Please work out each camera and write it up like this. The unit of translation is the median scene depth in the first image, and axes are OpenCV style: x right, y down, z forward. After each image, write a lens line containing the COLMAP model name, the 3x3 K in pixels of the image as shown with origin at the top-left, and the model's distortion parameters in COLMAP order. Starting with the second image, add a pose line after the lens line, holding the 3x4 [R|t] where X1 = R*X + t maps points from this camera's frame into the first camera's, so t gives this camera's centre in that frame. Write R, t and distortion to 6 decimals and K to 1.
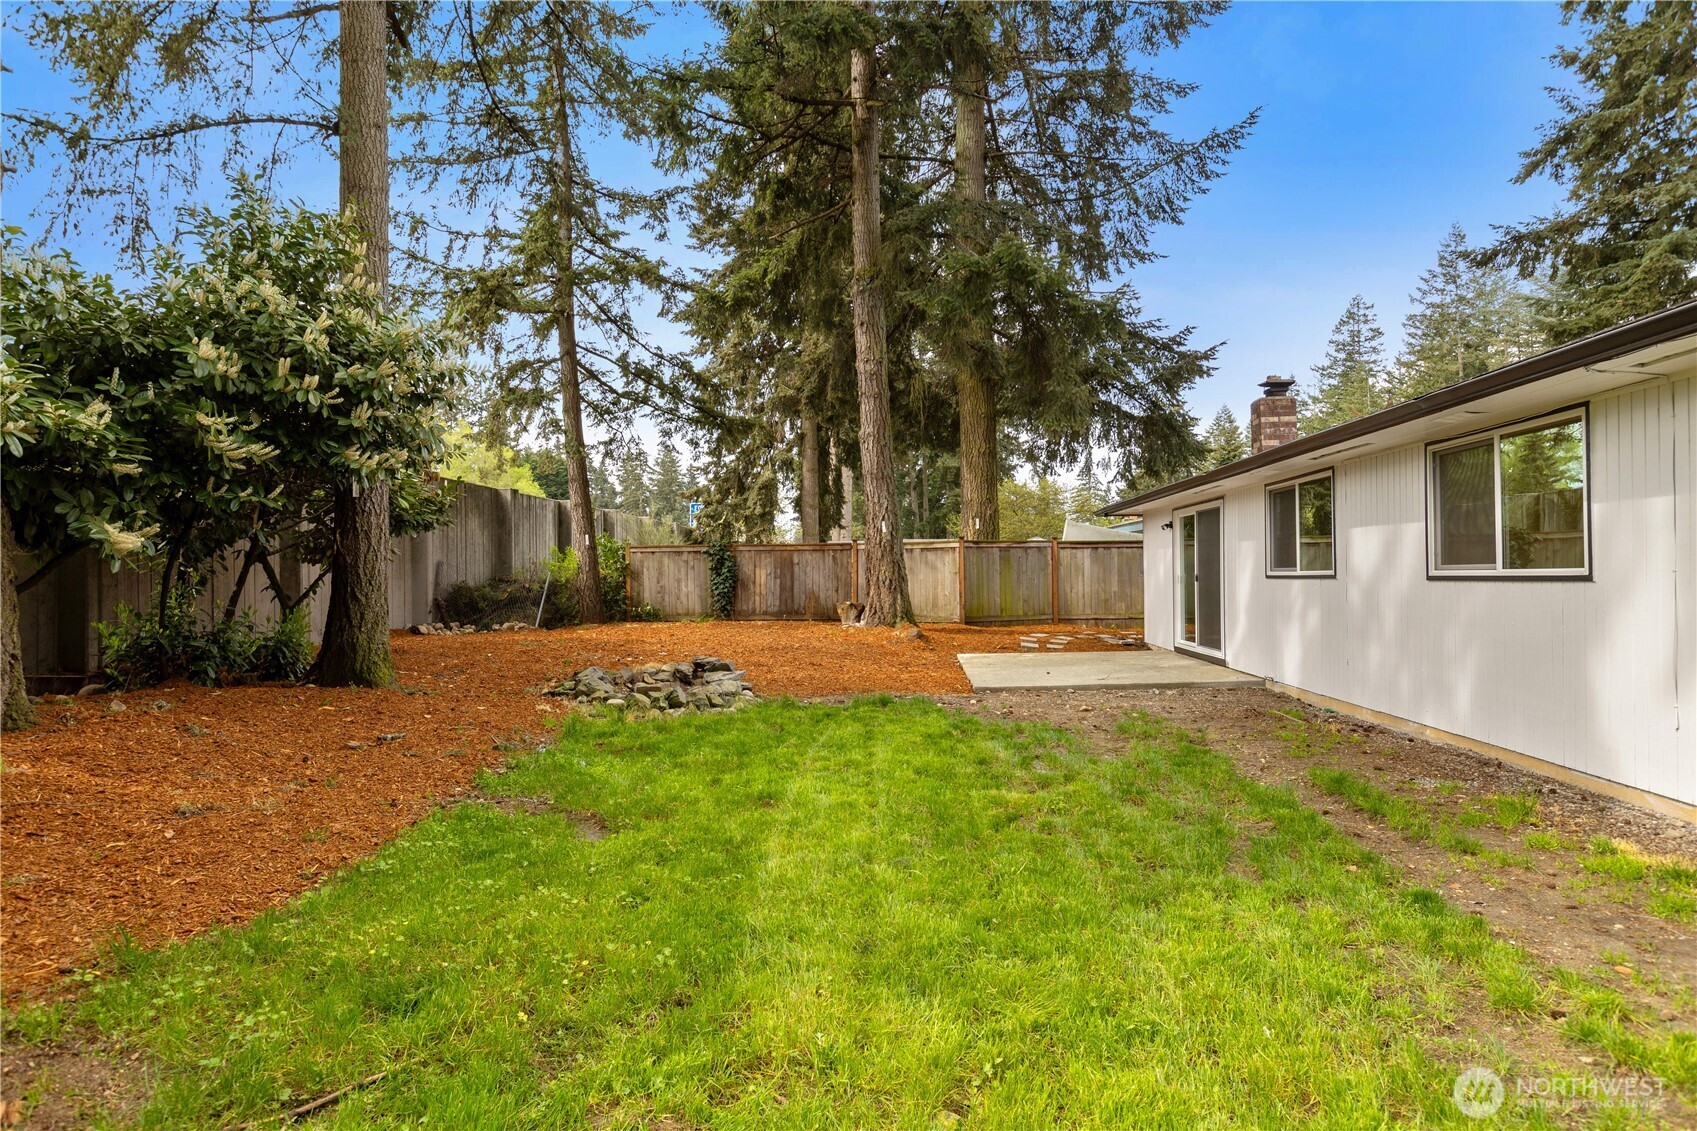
lens RADIAL K [[1034.8, 0, 852.2], [0, 1034.8, 569.3], [0, 0, 1]] dist [0.000883, 0.000019]
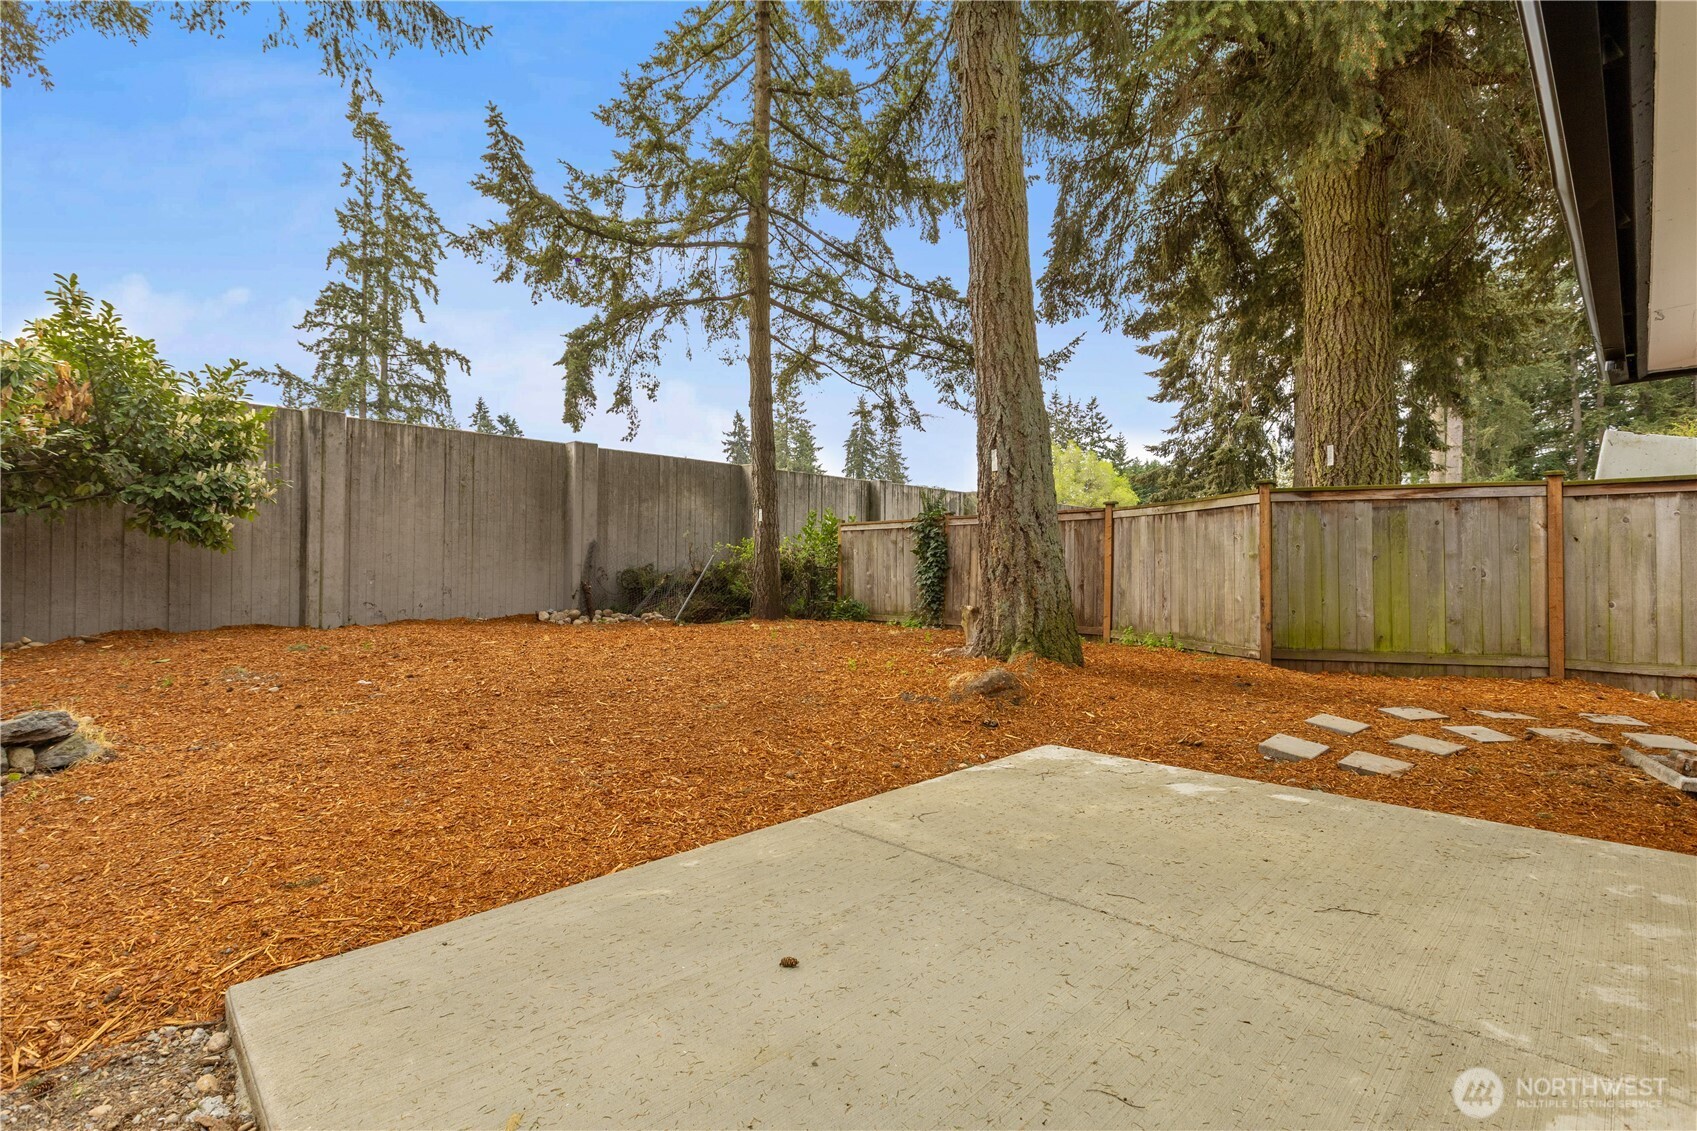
lens RADIAL K [[775.0, 0, 844.5], [0, 775.0, 557.6], [0, 0, 1]] dist [0.002161, -0.000432]
pose [[0.729564, 0.002875, -0.683906, 0.197745], [-0.010828, 0.999914, -0.007347, 0.008247], [0.683826, 0.012765, 0.729533, 0.567392]]
